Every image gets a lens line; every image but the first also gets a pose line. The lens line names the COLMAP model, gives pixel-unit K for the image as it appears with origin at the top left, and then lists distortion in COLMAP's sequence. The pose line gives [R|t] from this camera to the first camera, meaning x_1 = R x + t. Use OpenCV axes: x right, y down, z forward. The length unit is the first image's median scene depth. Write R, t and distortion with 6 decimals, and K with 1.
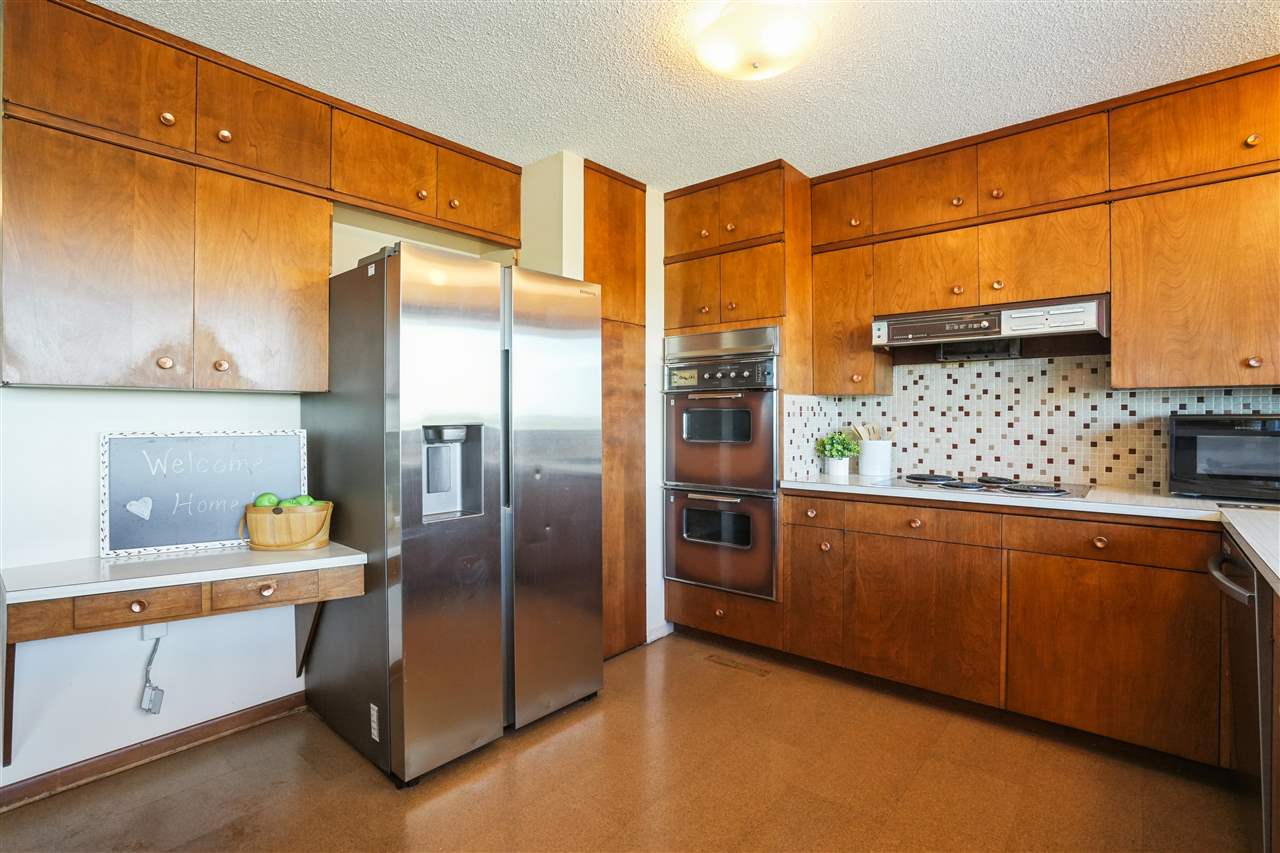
lens RADIAL K [[604.4, 0, 631.3], [0, 604.4, 417.4], [0, 0, 1]] dist [-0.020451, 0.004444]
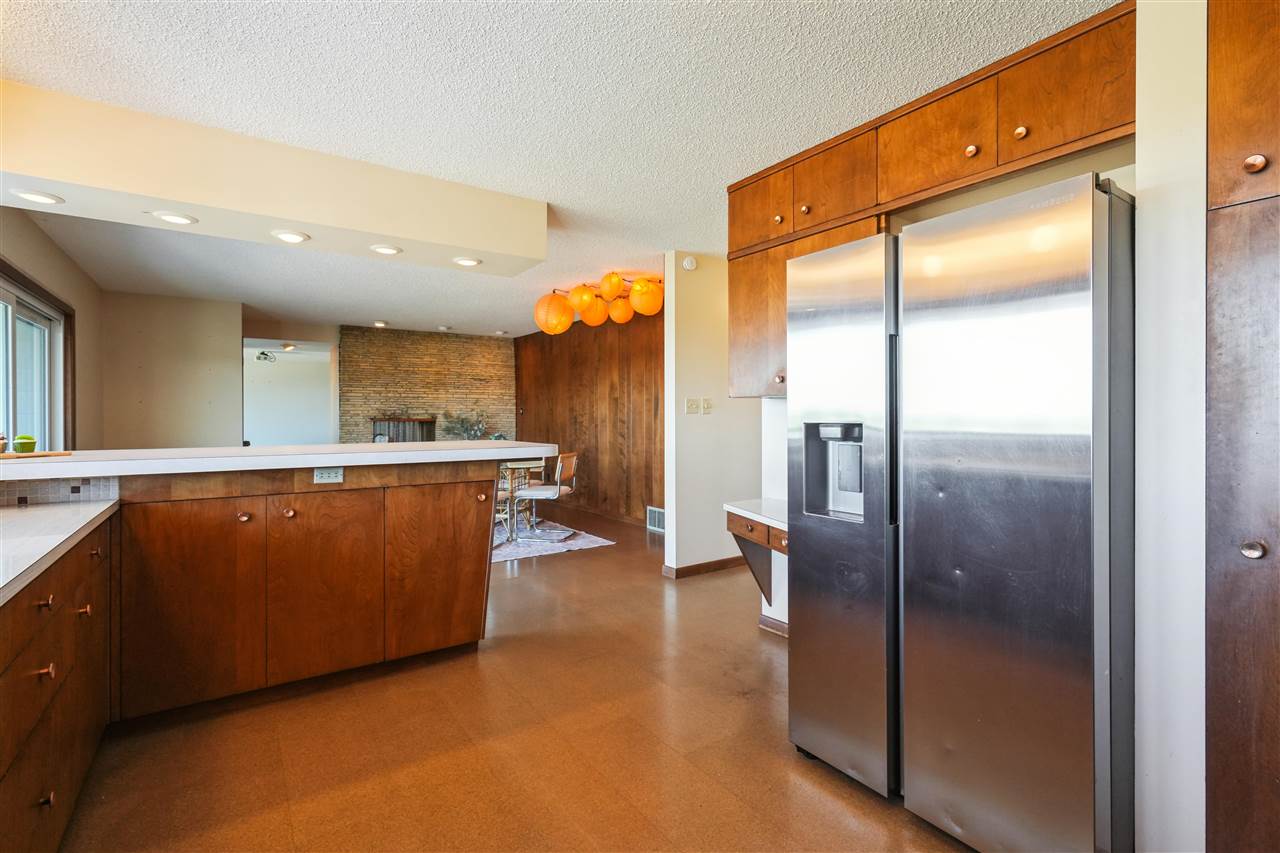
lens RADIAL K [[604.4, 0, 635.0], [0, 604.4, 413.9], [0, 0, 1]] dist [-0.020451, 0.004444]
pose [[-0.262588, 0.001904, -0.964906, 0.686001], [0.005324, 0.999986, 0.000525, -0.003620], [0.964893, -0.004999, -0.262595, 0.886110]]
